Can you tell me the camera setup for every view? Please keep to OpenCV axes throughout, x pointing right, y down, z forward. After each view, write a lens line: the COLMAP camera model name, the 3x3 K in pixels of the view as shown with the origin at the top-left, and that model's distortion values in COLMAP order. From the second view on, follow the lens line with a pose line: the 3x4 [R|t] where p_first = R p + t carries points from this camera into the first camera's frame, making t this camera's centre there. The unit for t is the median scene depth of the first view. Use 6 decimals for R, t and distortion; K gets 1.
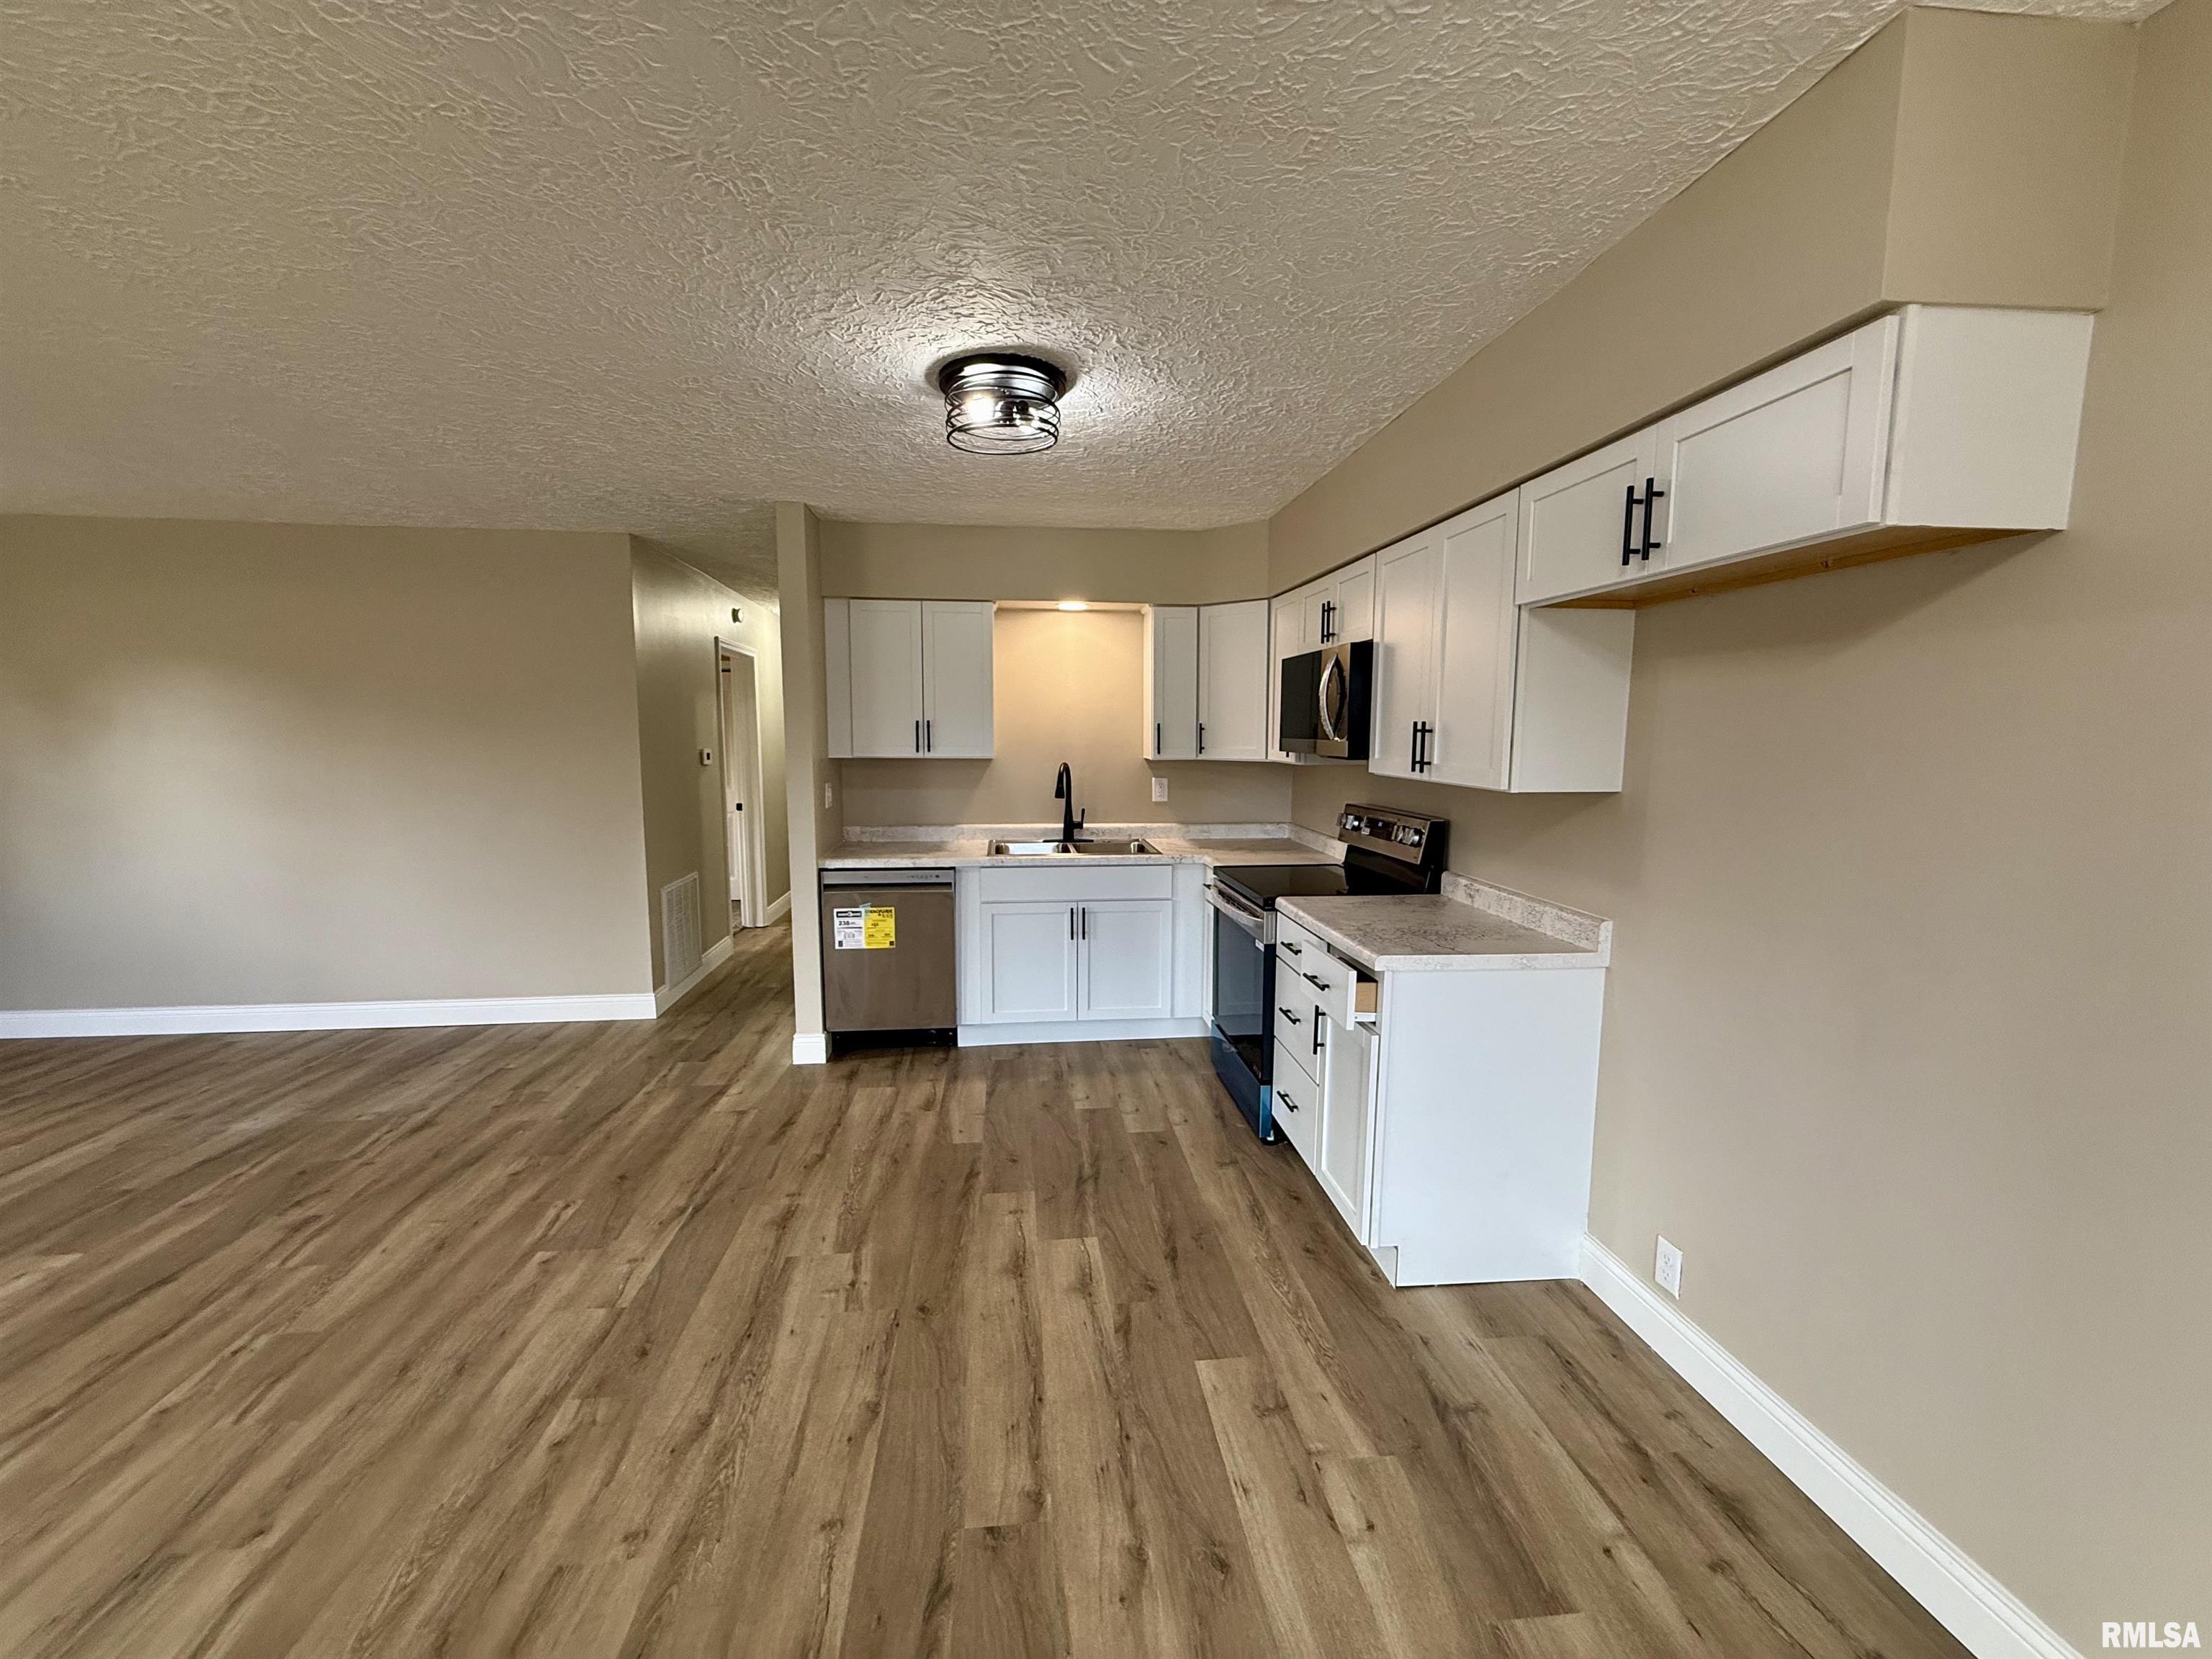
lens RADIAL K [[880.5, 0, 1102.1], [0, 880.5, 829.2], [0, 0, 1]] dist [-0.001467, 0.000410]
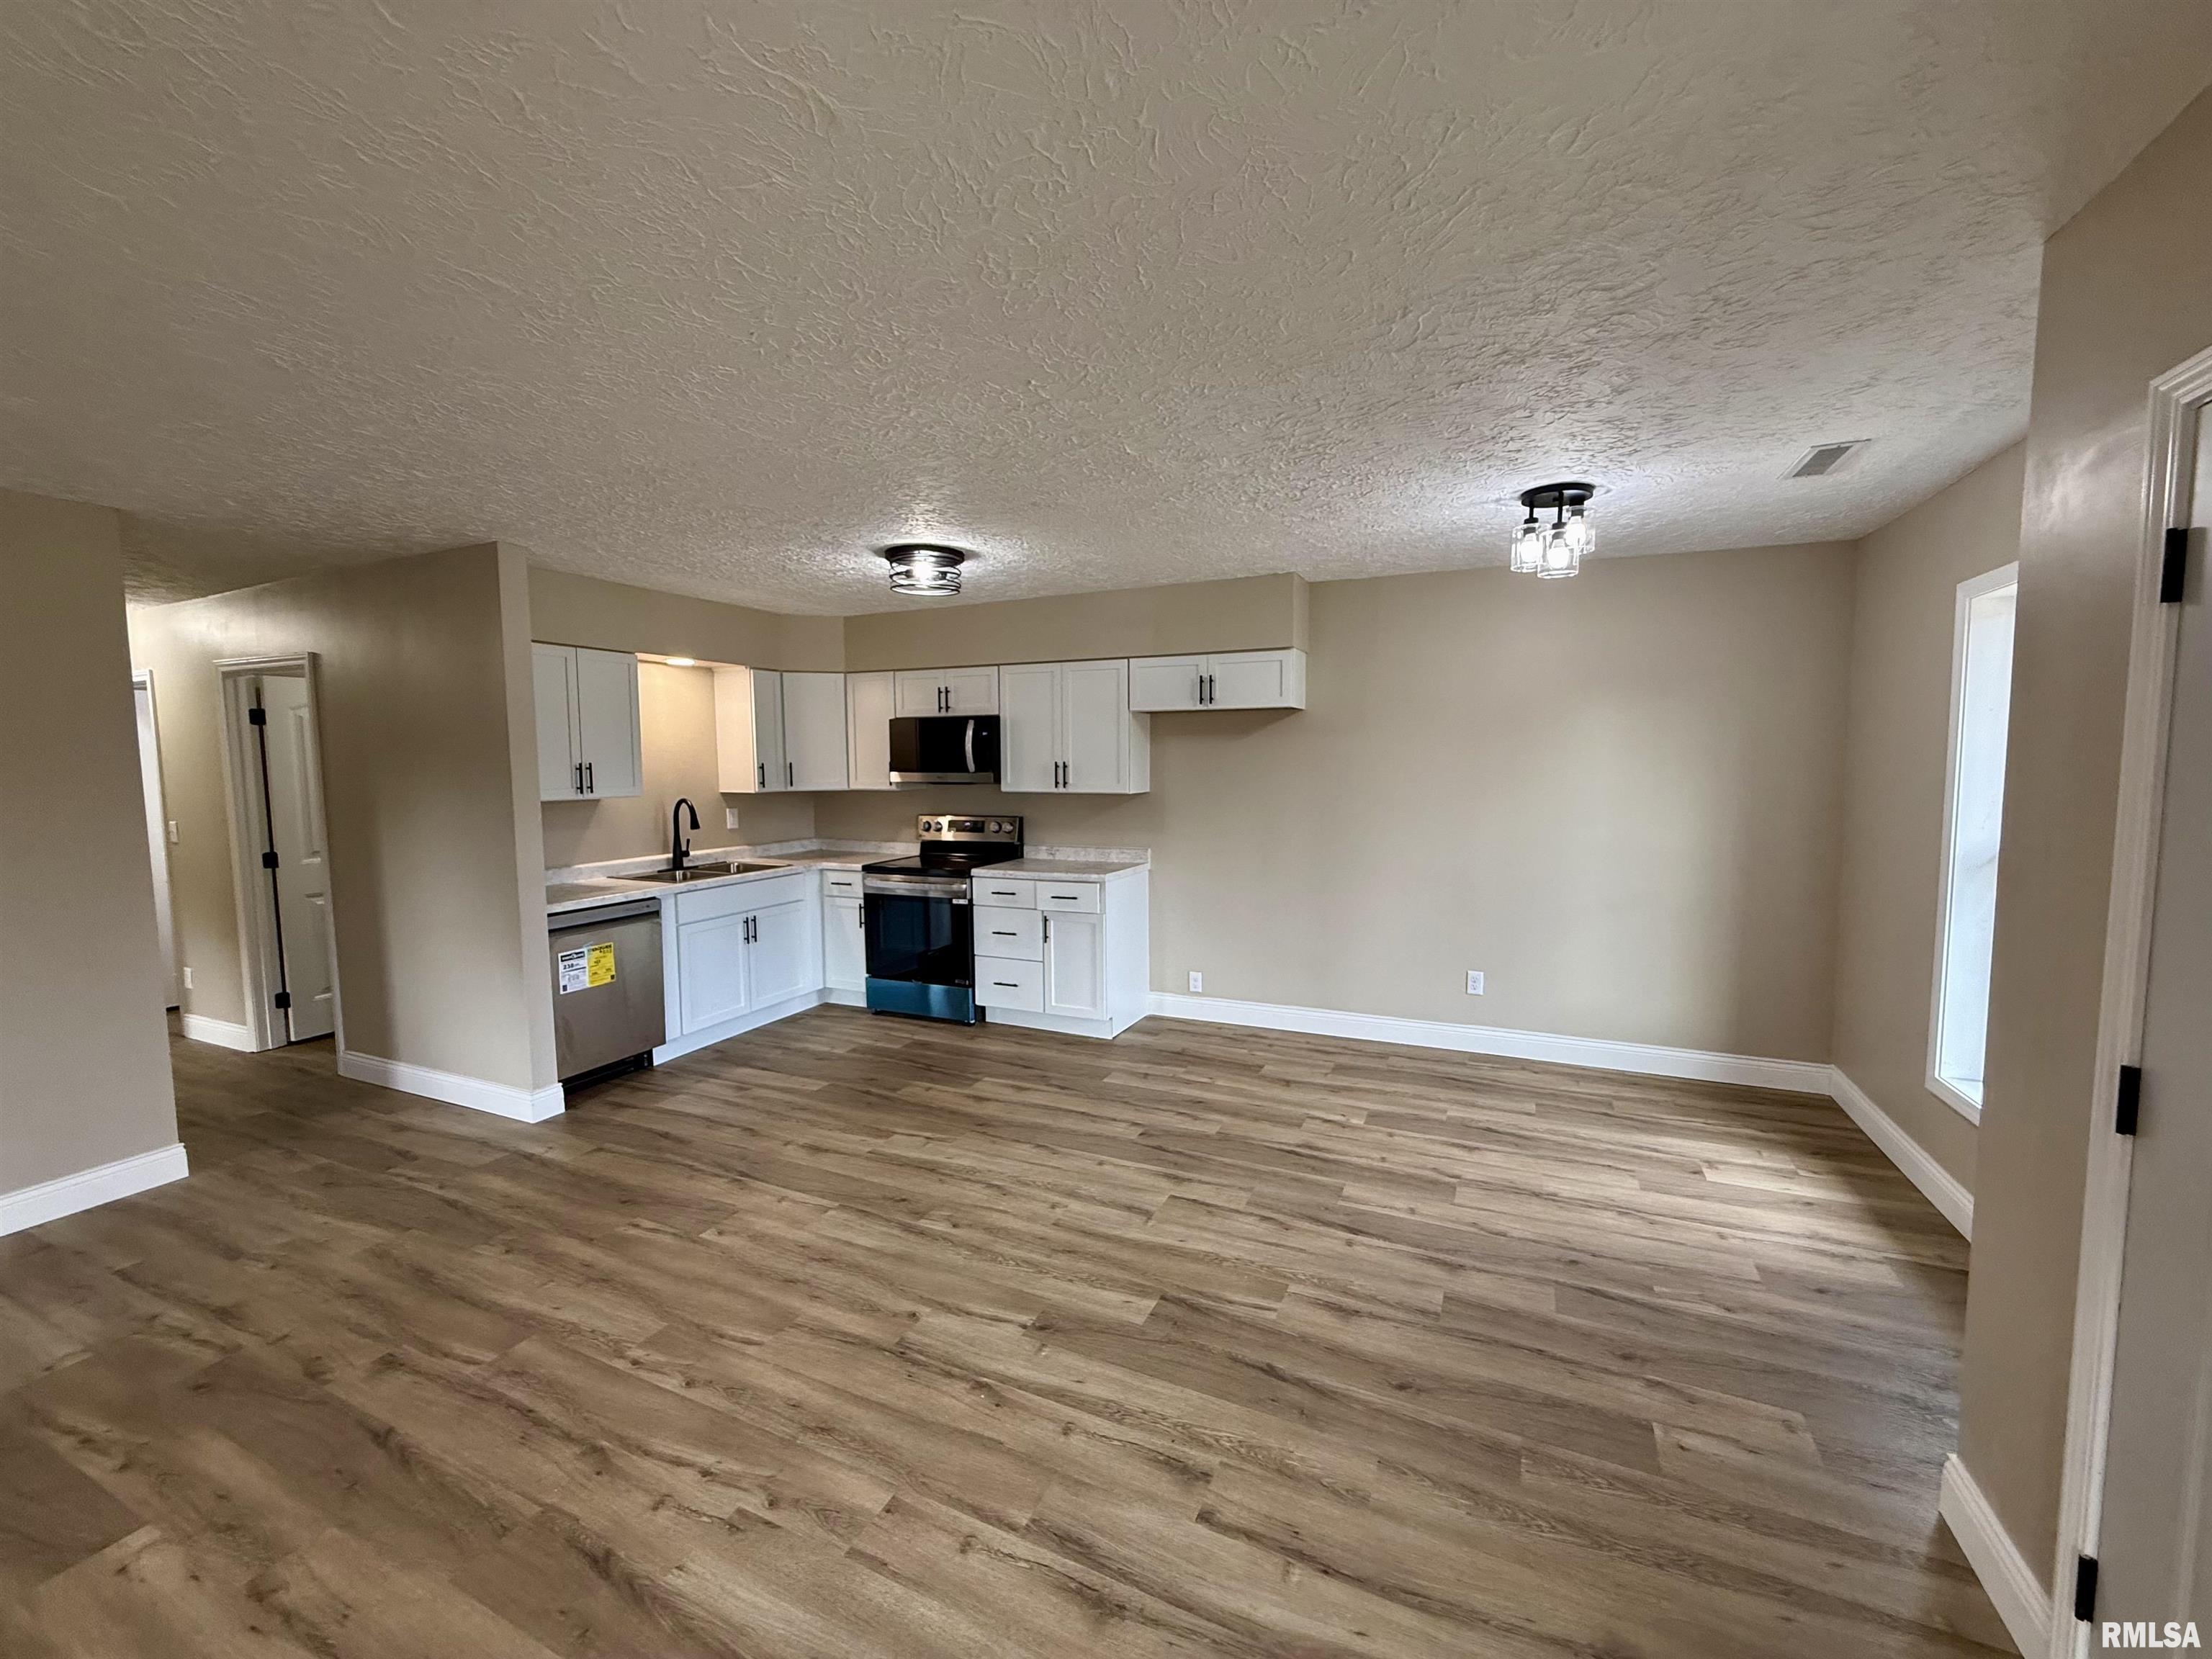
lens RADIAL K [[880.5, 0, 1101.3], [0, 880.5, 831.4], [0, 0, 1]] dist [-0.001467, 0.000410]
pose [[0.513274, -0.077668, 0.854703, -1.182783], [0.105889, 0.994018, 0.026738, -0.011623], [-0.851667, 0.076780, 0.518428, -0.063257]]
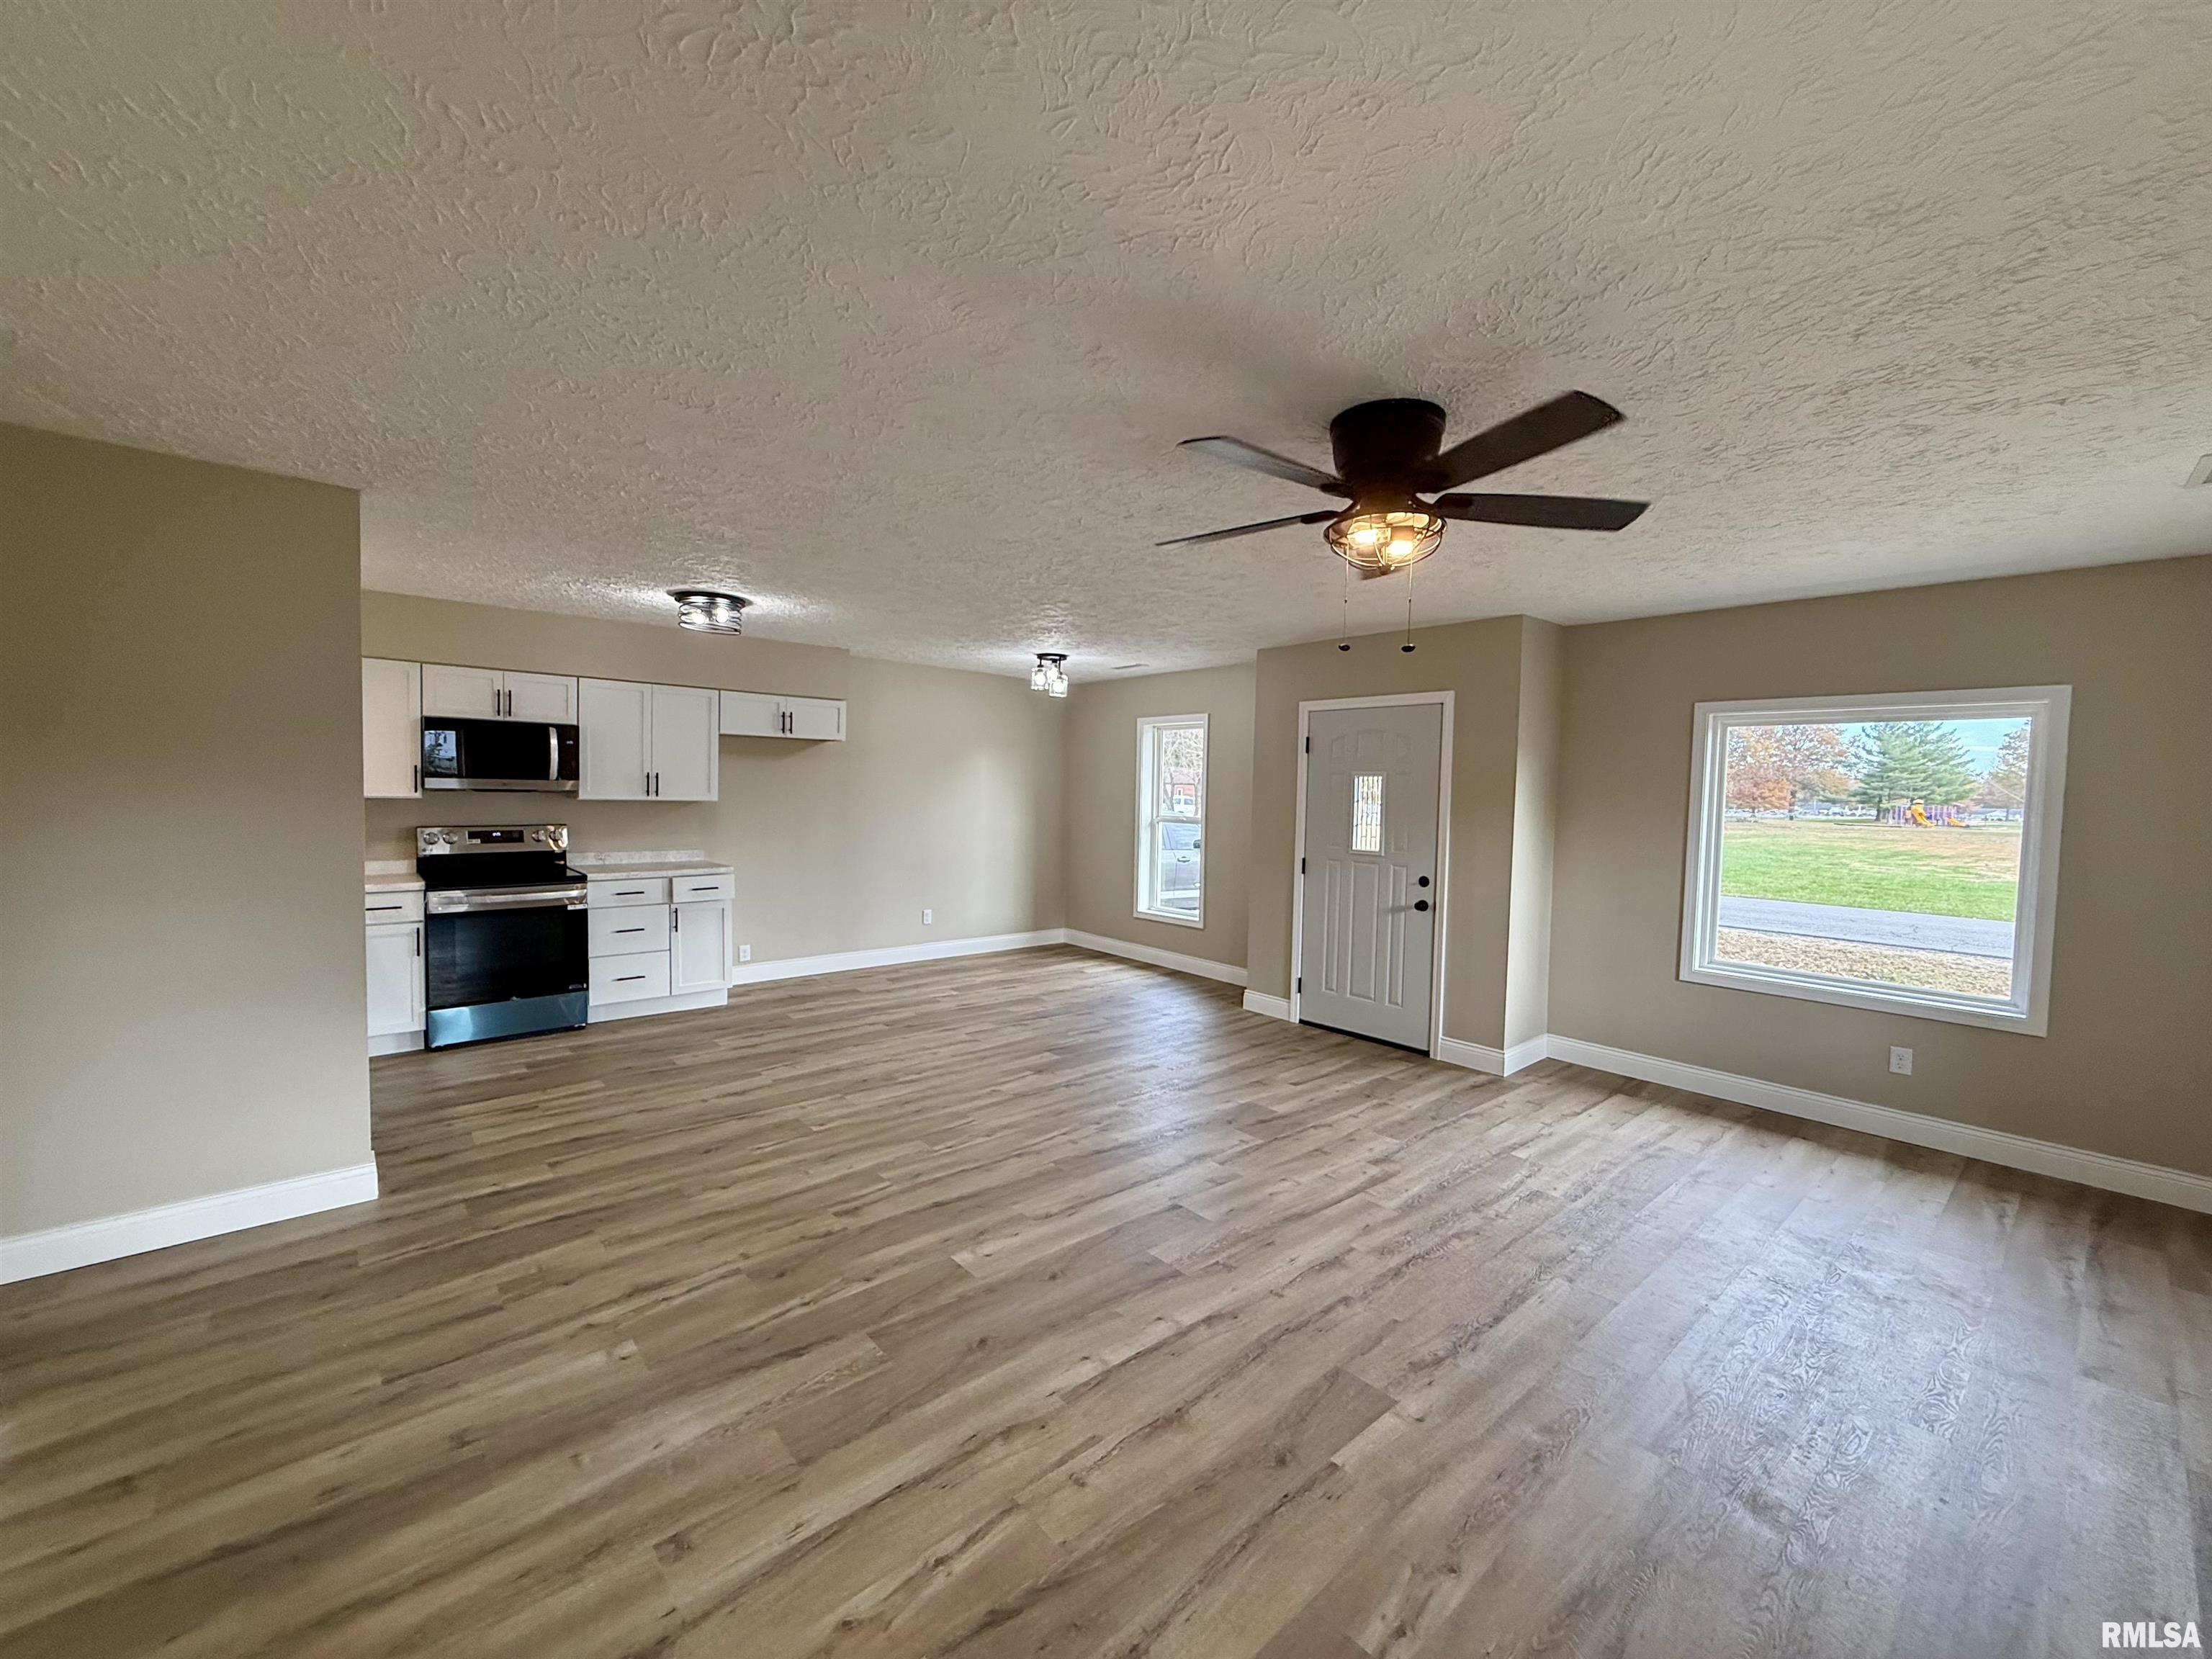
lens RADIAL K [[880.5, 0, 1098.2], [0, 880.5, 831.4], [0, 0, 1]] dist [-0.001467, 0.000410]
pose [[-0.571735, -0.058701, 0.818336, -1.911691], [0.066864, 0.990785, 0.117786, -0.150009], [-0.817709, 0.122060, -0.562542, 1.256342]]
